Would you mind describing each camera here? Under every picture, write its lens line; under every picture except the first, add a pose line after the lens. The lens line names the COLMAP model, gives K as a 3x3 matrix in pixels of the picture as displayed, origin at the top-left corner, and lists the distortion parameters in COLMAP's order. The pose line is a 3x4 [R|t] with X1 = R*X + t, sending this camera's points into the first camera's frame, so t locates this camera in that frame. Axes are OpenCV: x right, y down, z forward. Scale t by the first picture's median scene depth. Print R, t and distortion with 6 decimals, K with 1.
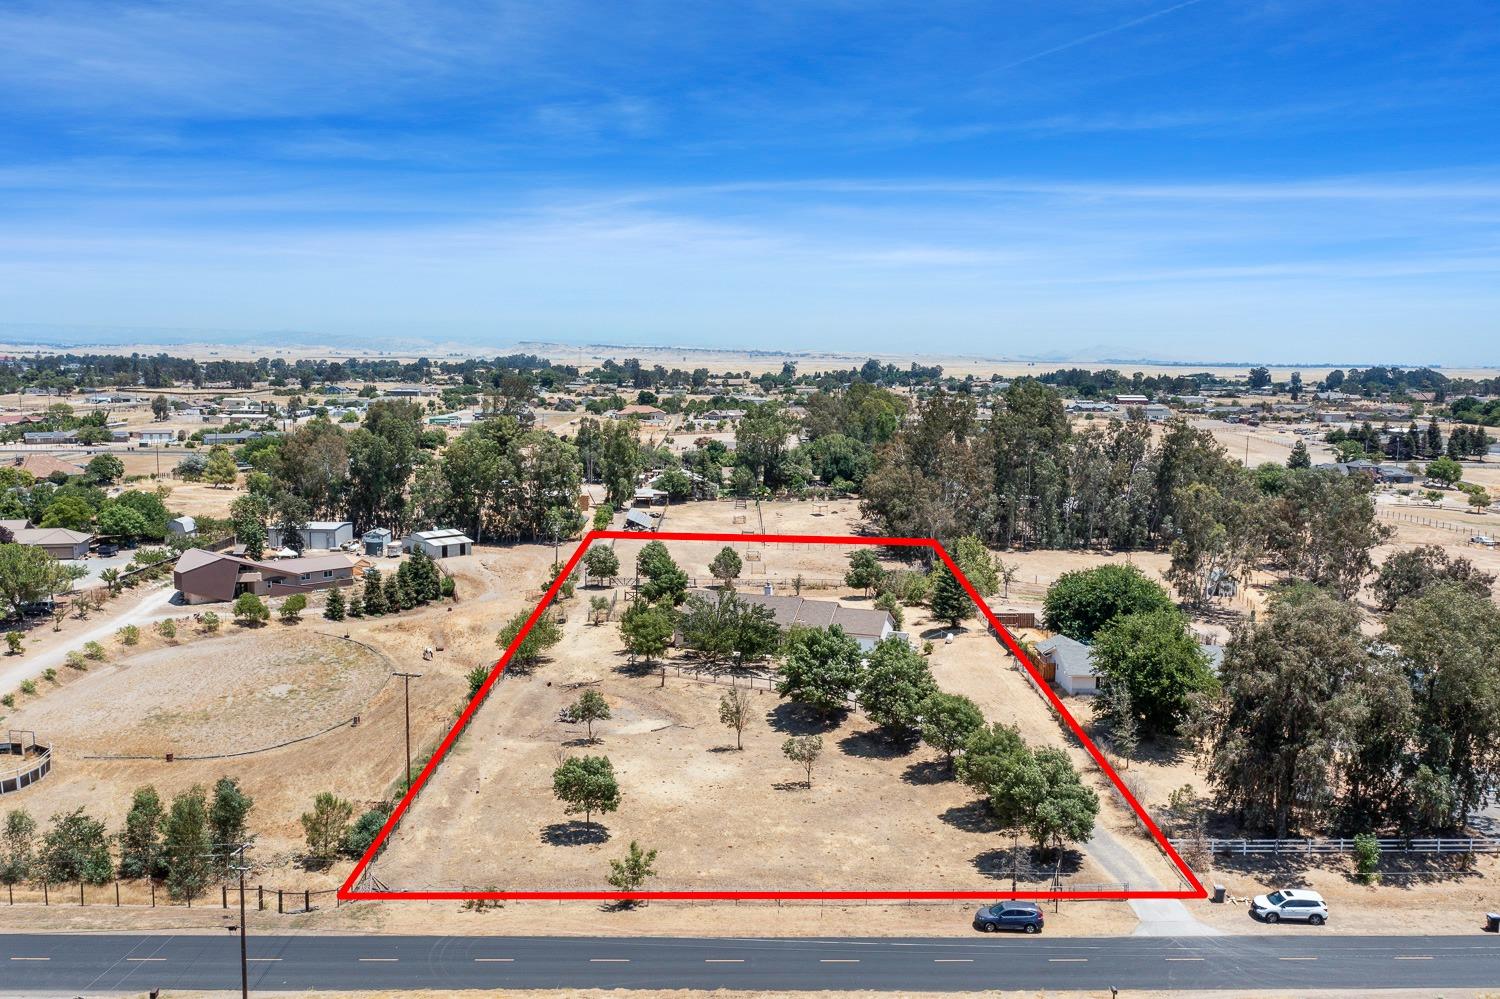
lens RADIAL K [[1189.2, 0, 747.0], [0, 1189.2, 476.0], [0, 0, 1]] dist [-0.002902, 0.002856]
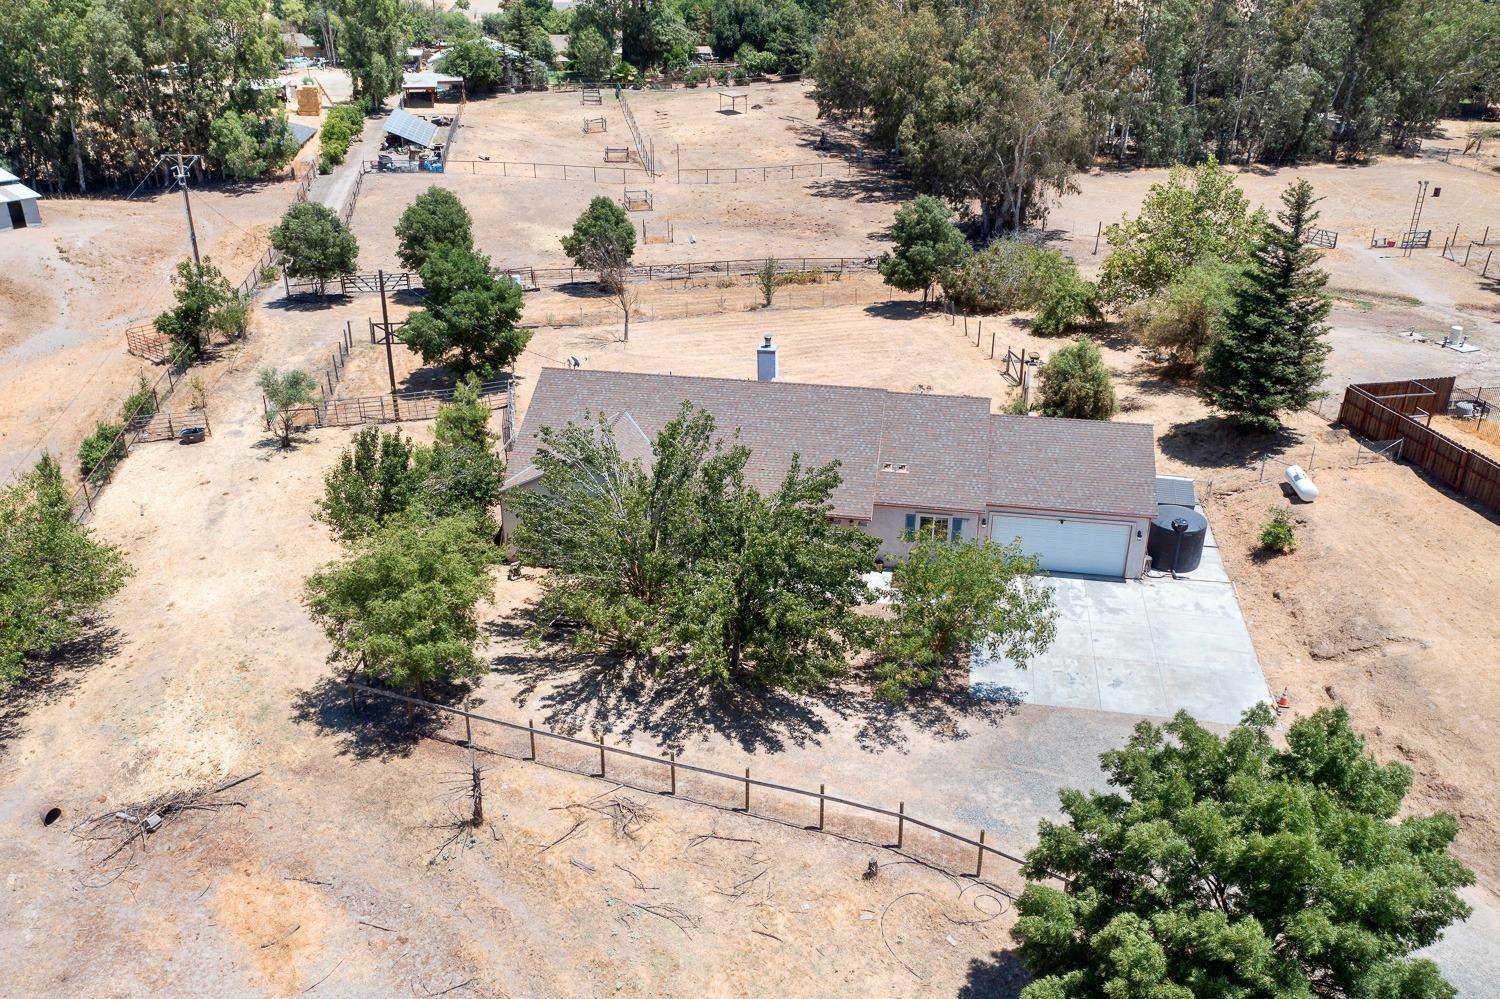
lens RADIAL K [[1189.2, 0, 747.0], [0, 1189.2, 476.0], [0, 0, 1]] dist [-0.002902, 0.002856]
pose [[0.988617, -0.069676, 0.133348, -0.031646], [0.021849, 0.943395, 0.330950, 0.012355], [-0.148859, -0.324270, 0.934179, 0.585128]]
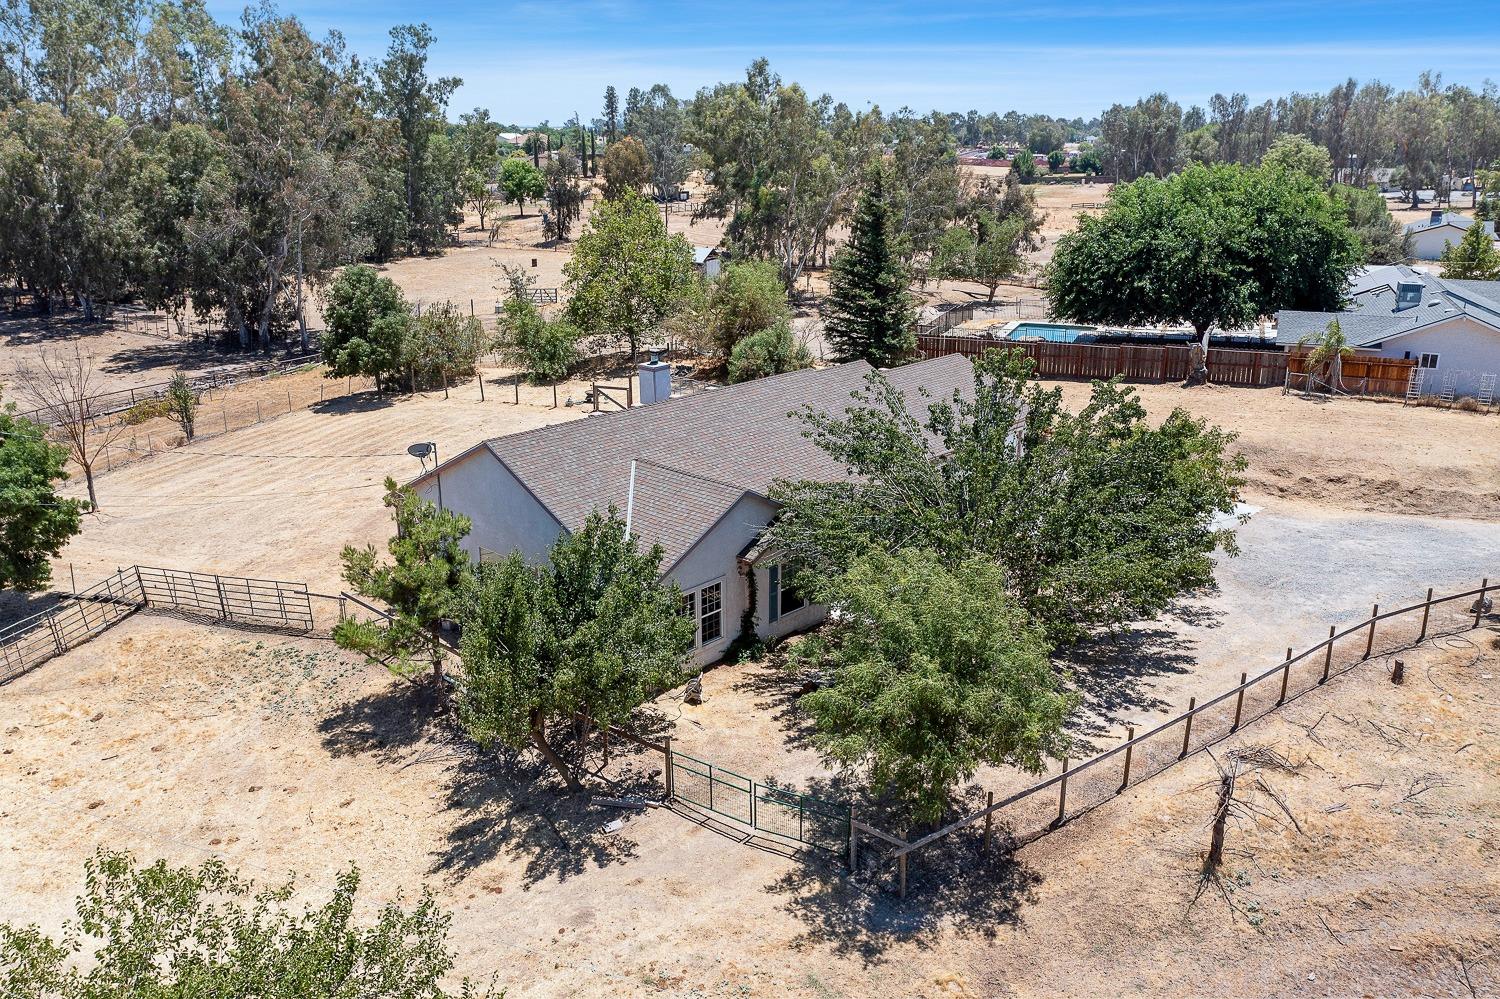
lens RADIAL K [[1189.2, 0, 747.0], [0, 1189.2, 476.0], [0, 0, 1]] dist [-0.002902, 0.002856]
pose [[0.400328, -0.262898, 0.877851, -0.199526], [0.087172, 0.964545, 0.249108, 0.043785], [-0.912216, -0.023201, 0.409051, 0.756510]]
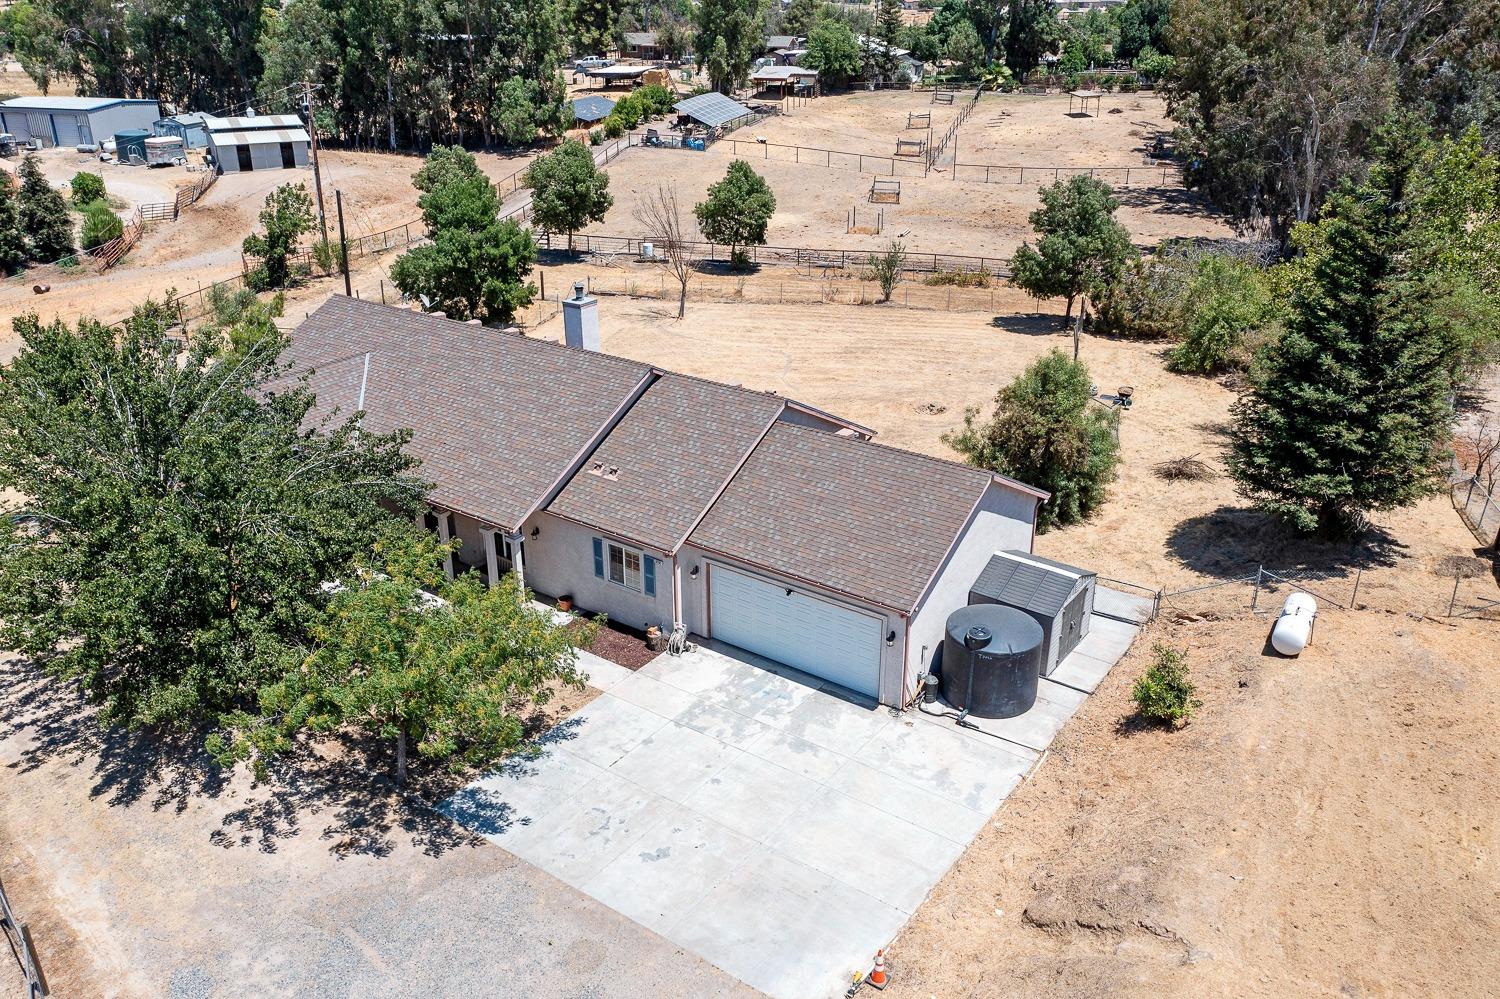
lens RADIAL K [[1189.2, 0, 747.0], [0, 1189.2, 476.0], [0, 0, 1]] dist [-0.002902, 0.002856]
pose [[0.957267, 0.102309, -0.270503, 0.111804], [-0.017408, 0.954025, 0.299222, 0.044364], [0.288680, -0.281727, 0.915038, 0.665749]]
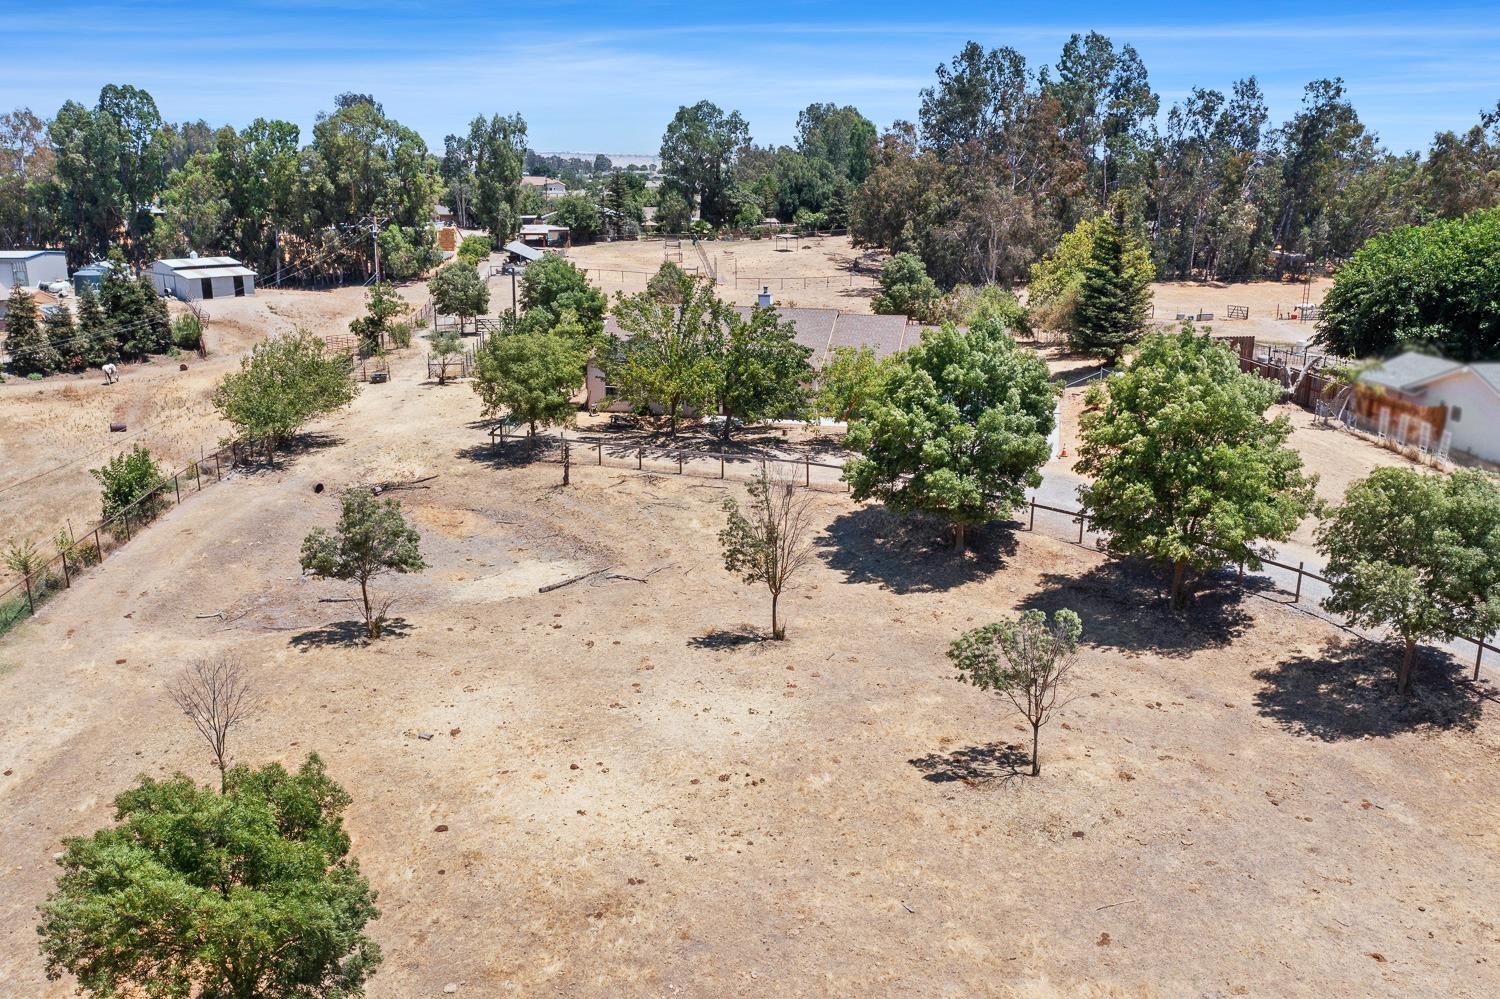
lens RADIAL K [[1189.2, 0, 747.0], [0, 1189.2, 476.0], [0, 0, 1]] dist [-0.002902, 0.002856]
pose [[0.996841, -0.027633, 0.074461, -0.027170], [0.015638, 0.987459, 0.157099, 0.078509], [-0.077868, -0.155439, 0.984772, 0.416194]]
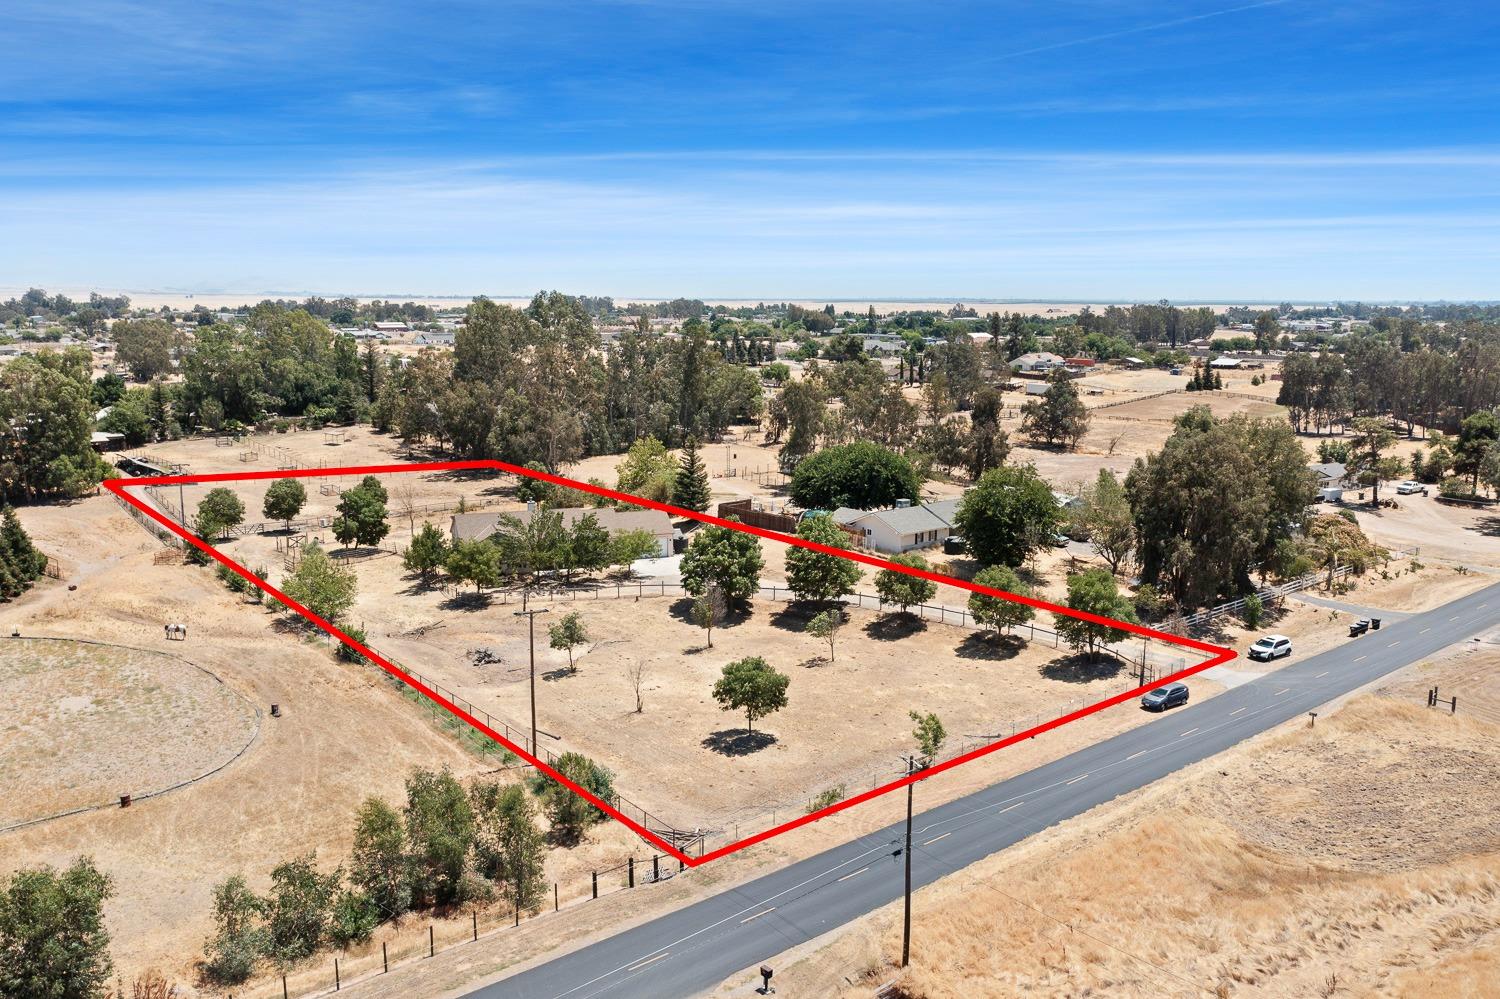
lens RADIAL K [[1189.2, 0, 747.0], [0, 1189.2, 476.0], [0, 0, 1]] dist [-0.002902, 0.002856]
pose [[0.779502, -0.097012, 0.618841, -0.377183], [0.062205, 0.995040, 0.077632, 0.008549], [-0.623303, -0.022020, 0.781670, 0.136222]]
